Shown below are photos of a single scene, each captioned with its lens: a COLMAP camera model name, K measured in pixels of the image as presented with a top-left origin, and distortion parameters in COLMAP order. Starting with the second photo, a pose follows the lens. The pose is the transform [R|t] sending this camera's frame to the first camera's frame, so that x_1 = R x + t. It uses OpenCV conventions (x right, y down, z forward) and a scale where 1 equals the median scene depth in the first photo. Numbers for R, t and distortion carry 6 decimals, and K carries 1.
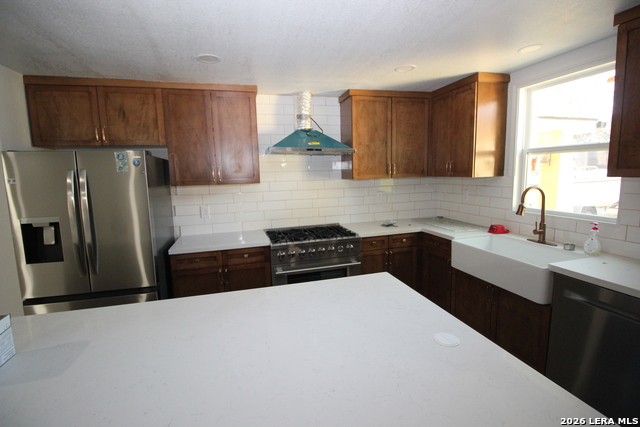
lens RADIAL K [[295.3, 0, 318.7], [0, 295.3, 212.1], [0, 0, 1]] dist [-0.012967, -0.005286]
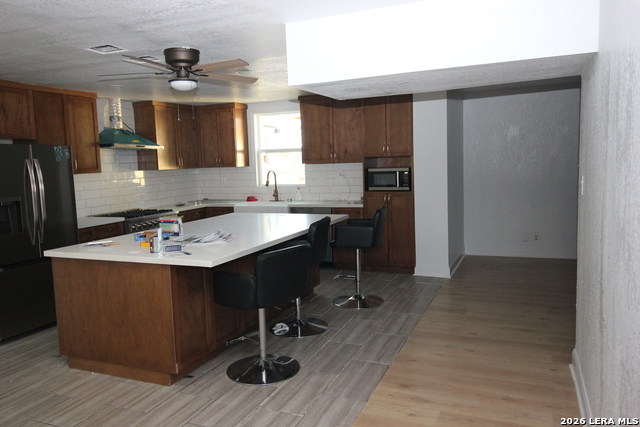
lens RADIAL K [[526.3, 0, 316.0], [0, 526.3, 217.5], [0, 0, 1]] dist [0.019383, -0.004718]
pose [[0.614916, -0.079205, 0.784605, -1.437114], [0.122584, 0.992450, 0.004114, 0.189679], [-0.779007, 0.093650, 0.619982, -1.045984]]
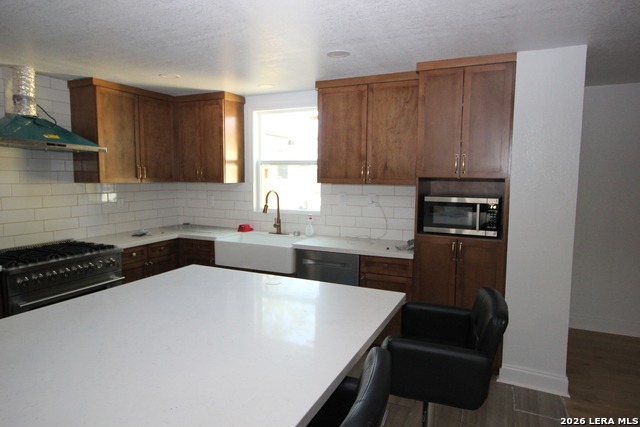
lens RADIAL K [[407.0, 0, 317.4], [0, 407.0, 215.0], [0, 0, 1]] dist [-0.006440, -0.000002]
pose [[0.638118, -0.040424, 0.768877, -0.435539], [0.077889, 0.996887, -0.012230, 0.048275], [-0.765989, 0.067691, 0.639280, -0.243292]]
